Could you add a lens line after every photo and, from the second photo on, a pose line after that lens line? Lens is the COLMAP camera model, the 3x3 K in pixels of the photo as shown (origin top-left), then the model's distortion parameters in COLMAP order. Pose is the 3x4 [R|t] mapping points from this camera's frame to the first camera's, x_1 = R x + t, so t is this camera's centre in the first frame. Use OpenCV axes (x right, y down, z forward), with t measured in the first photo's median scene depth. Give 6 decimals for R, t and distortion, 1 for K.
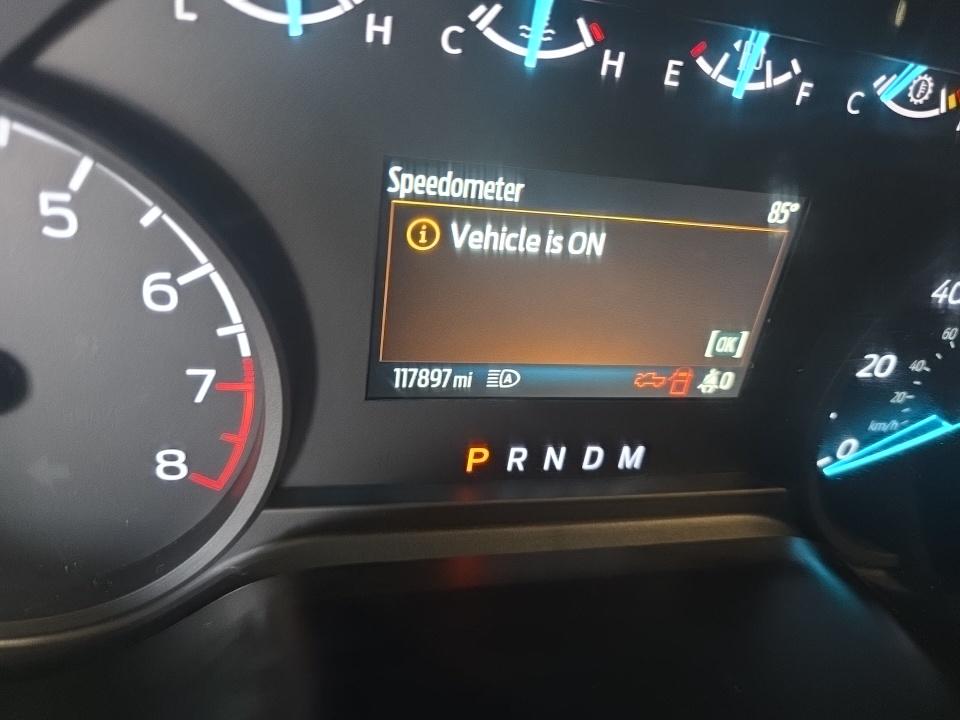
lens RADIAL K [[651.9, 0, 479.4], [0, 651.9, 362.0], [0, 0, 1]] dist [0.035539, -0.032530]
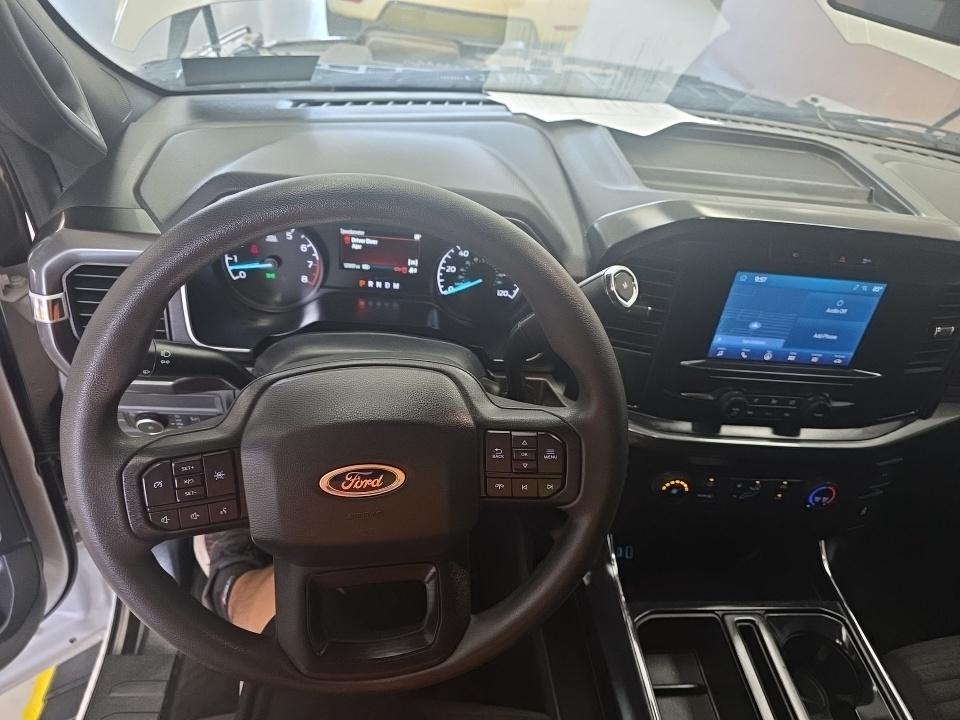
lens RADIAL K [[651.9, 0, 480.2], [0, 651.9, 358.6], [0, 0, 1]] dist [0.035539, -0.032530]
pose [[0.987178, 0.064637, -0.145953, 1.728165], [-0.050629, 0.993924, 0.097730, 0.195597], [0.151383, -0.089087, 0.984453, -4.004393]]
